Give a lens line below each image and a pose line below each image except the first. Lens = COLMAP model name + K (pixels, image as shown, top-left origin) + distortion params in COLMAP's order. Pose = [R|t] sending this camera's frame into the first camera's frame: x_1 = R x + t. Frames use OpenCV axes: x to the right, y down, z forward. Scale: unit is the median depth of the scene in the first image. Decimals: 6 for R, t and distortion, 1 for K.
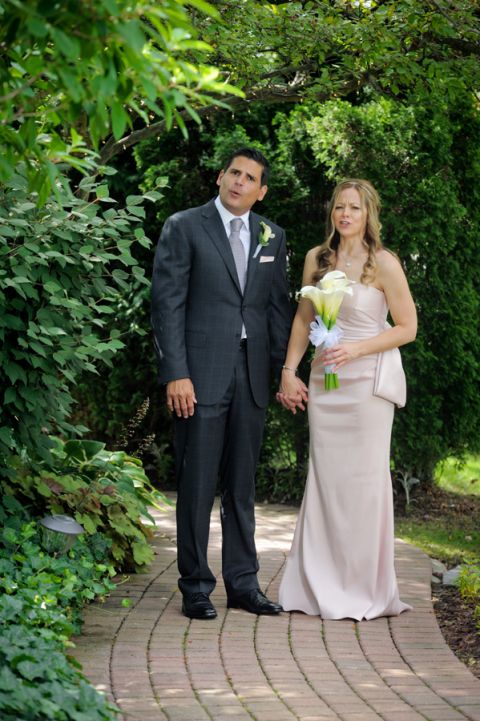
lens RADIAL K [[1936.2, 0, 256.9], [0, 1936.2, 357.5], [0, 0, 1]] dist [0.160931, -0.633615]
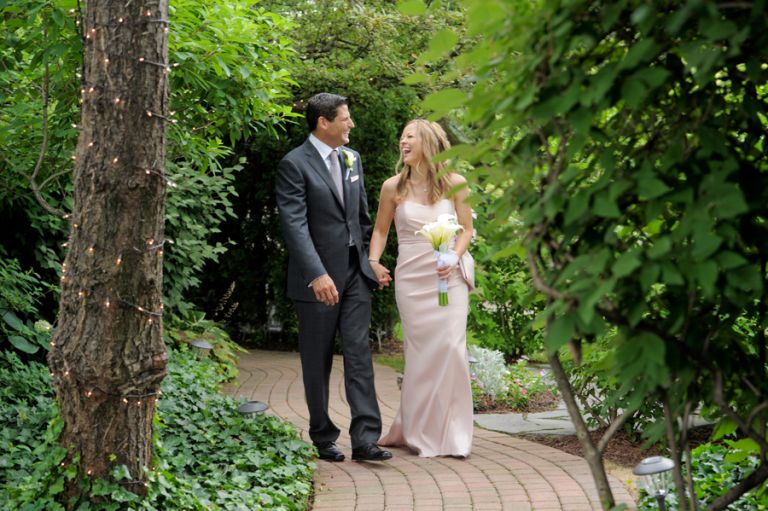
lens RADIAL K [[1513.1, 0, 384.0], [0, 1513.1, 255.5], [0, 0, 1]] dist [-0.077894, -0.142168]
pose [[0.994987, -0.038001, 0.092498, -0.051961], [0.040321, 0.998914, -0.023342, 0.038207], [-0.091511, 0.026955, 0.995439, -0.432834]]
